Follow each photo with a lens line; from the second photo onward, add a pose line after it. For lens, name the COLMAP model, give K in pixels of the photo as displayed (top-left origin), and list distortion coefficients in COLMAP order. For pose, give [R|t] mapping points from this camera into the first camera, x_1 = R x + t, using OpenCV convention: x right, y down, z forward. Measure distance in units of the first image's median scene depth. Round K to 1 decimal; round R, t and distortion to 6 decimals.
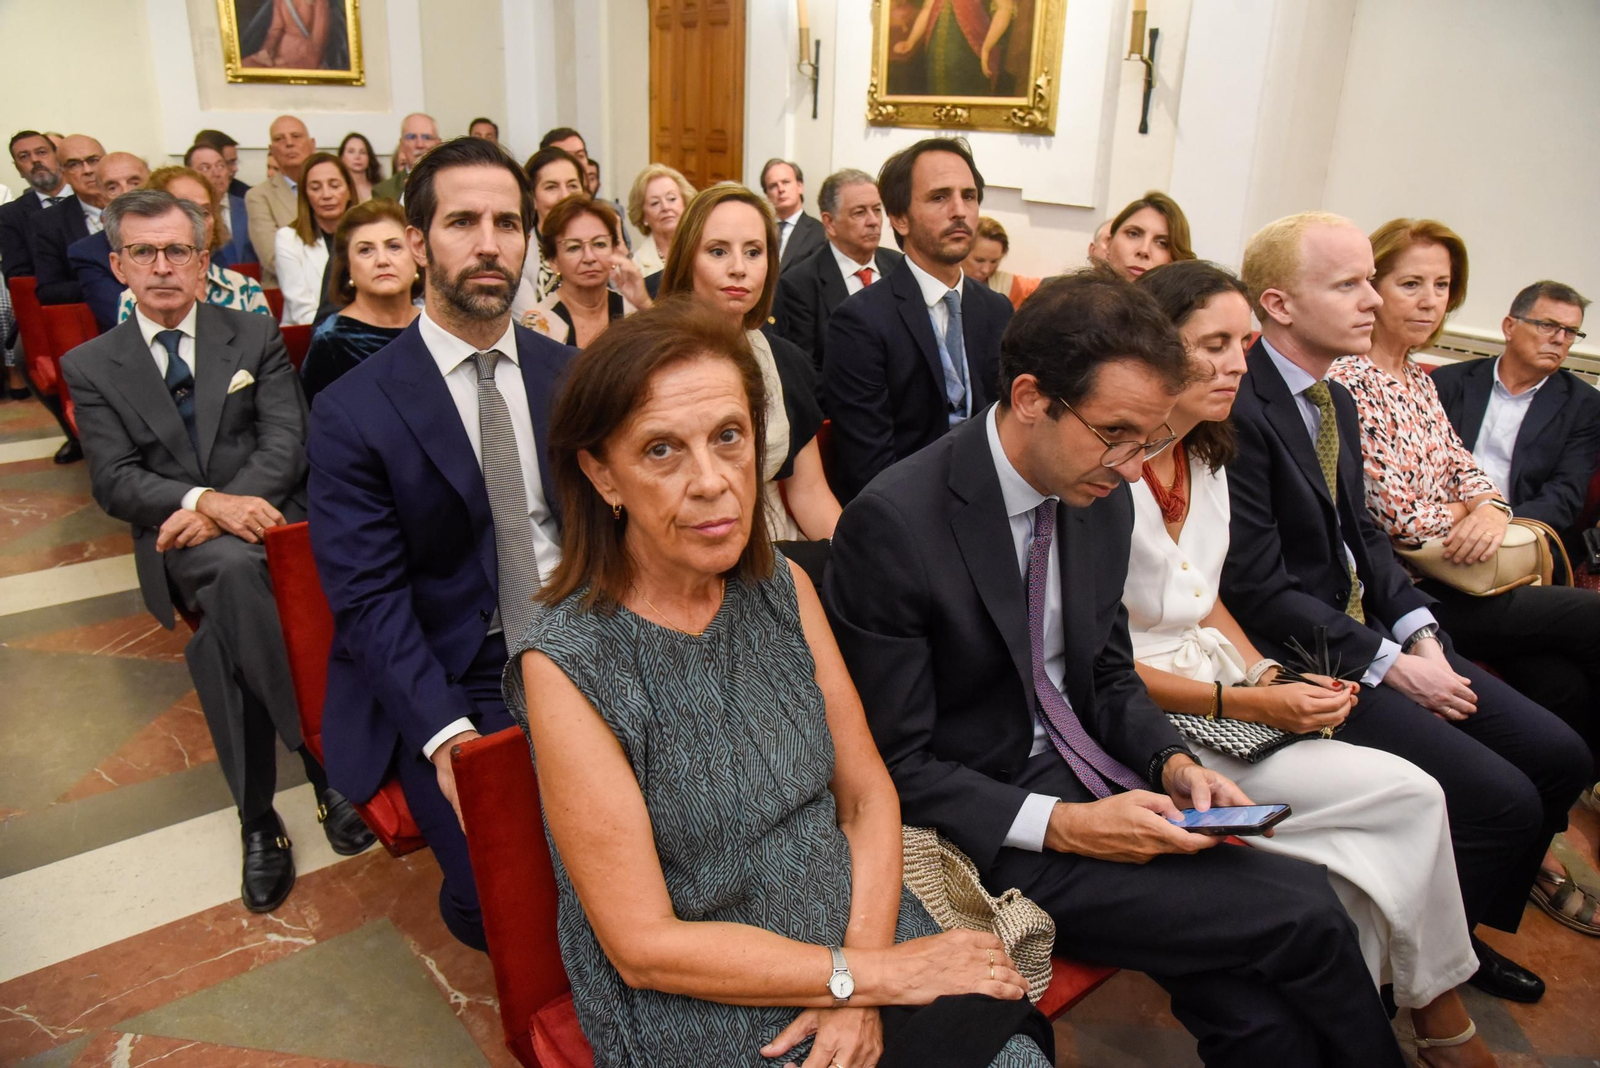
lens RADIAL K [[1141.6, 0, 812.8], [0, 1141.6, 542.7], [0, 0, 1]] dist [-0.122835, 0.071995]
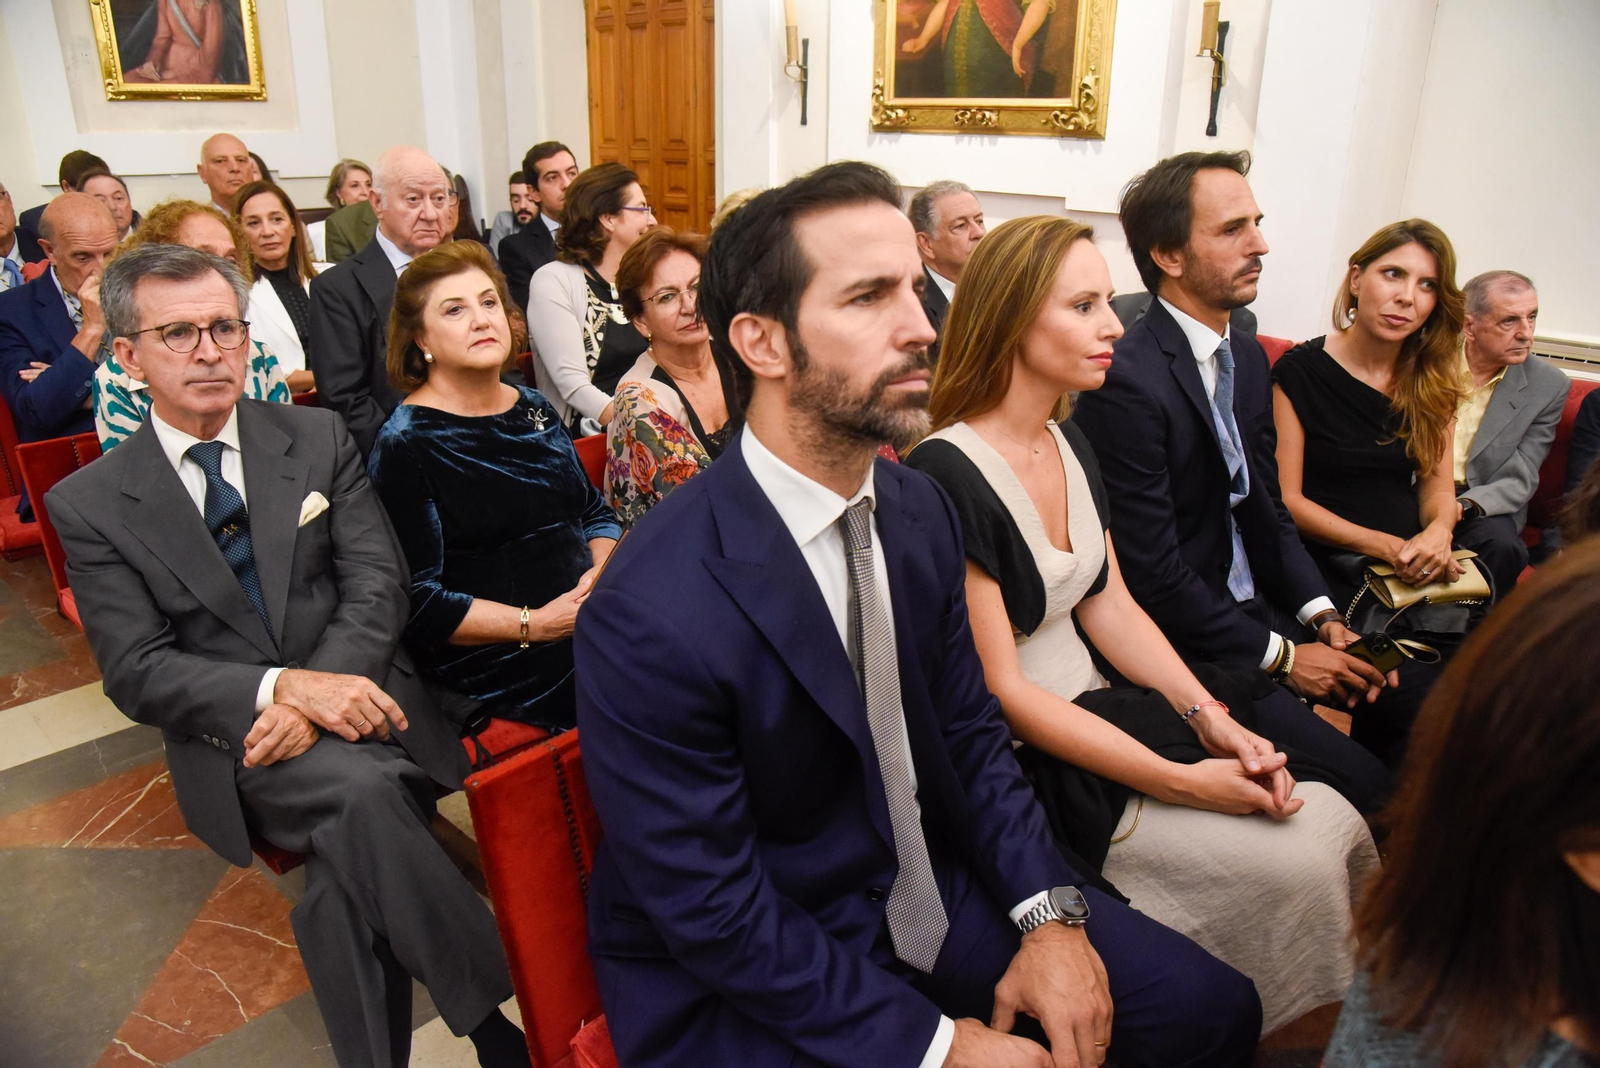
lens RADIAL K [[1129.7, 0, 819.4], [0, 1129.7, 529.8], [0, 0, 1]] dist [-0.126342, 0.066206]
pose [[0.990672, -0.064889, 0.119825, -0.138413], [0.065973, 0.997808, -0.005098, -0.052879], [-0.119232, 0.012955, 0.992782, 0.127110]]
